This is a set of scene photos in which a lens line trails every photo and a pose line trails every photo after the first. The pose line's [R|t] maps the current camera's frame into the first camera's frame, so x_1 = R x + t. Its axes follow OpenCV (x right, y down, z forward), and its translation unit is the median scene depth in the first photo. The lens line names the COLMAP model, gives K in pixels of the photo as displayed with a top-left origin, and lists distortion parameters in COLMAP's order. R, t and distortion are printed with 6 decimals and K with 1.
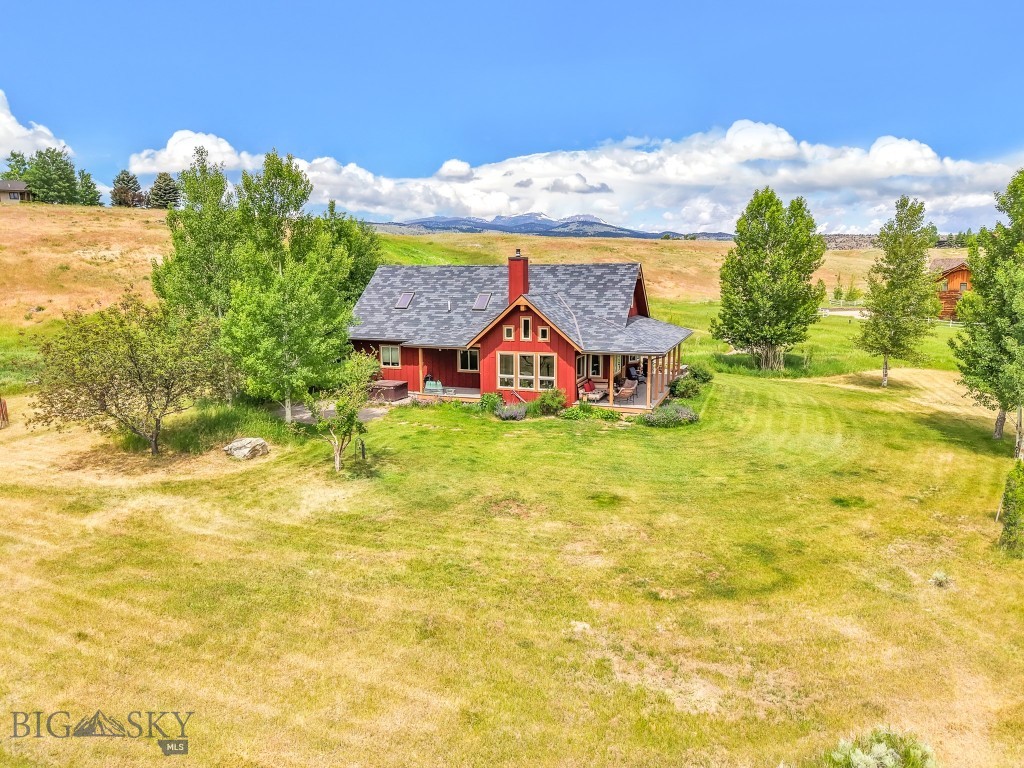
lens RADIAL K [[688.7, 0, 512.0], [0, 688.7, 384.0], [0, 0, 1]] dist [0.052794, -0.050194]
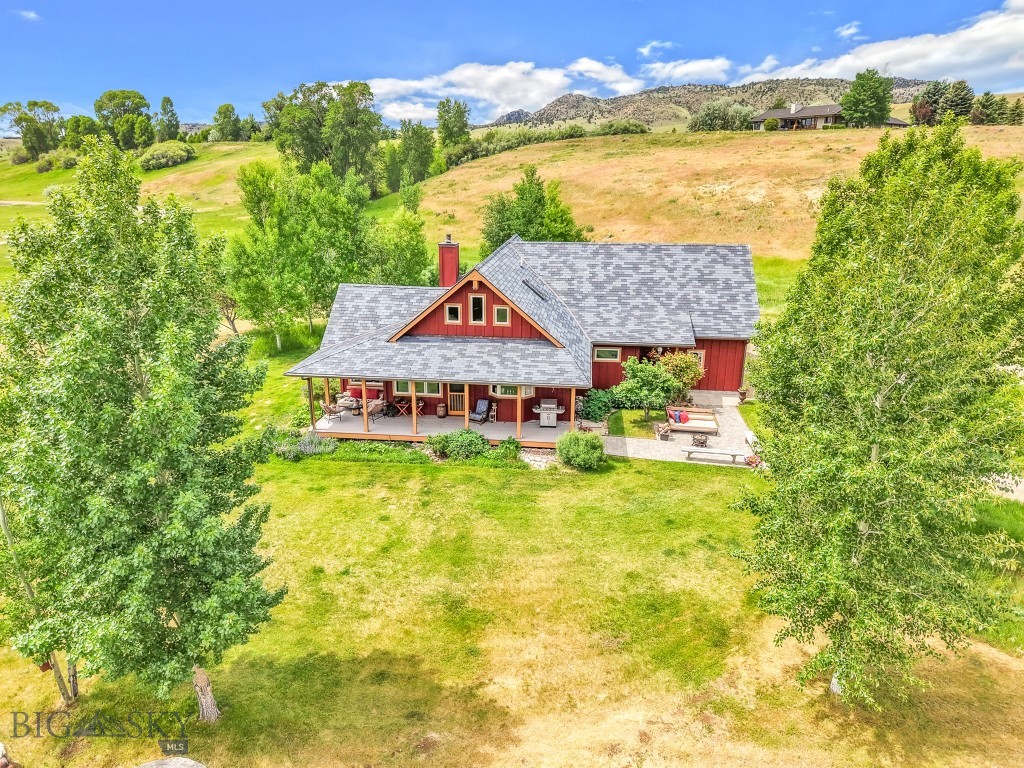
lens RADIAL K [[693.0, 0, 512.0], [0, 693.0, 384.0], [0, 0, 1]] dist [0.032589, -0.037450]
pose [[0.252984, 0.292585, -0.922168, 0.922869], [-0.162361, 0.952495, 0.257666, -0.256071], [0.953750, 0.084539, 0.288470, 0.828751]]
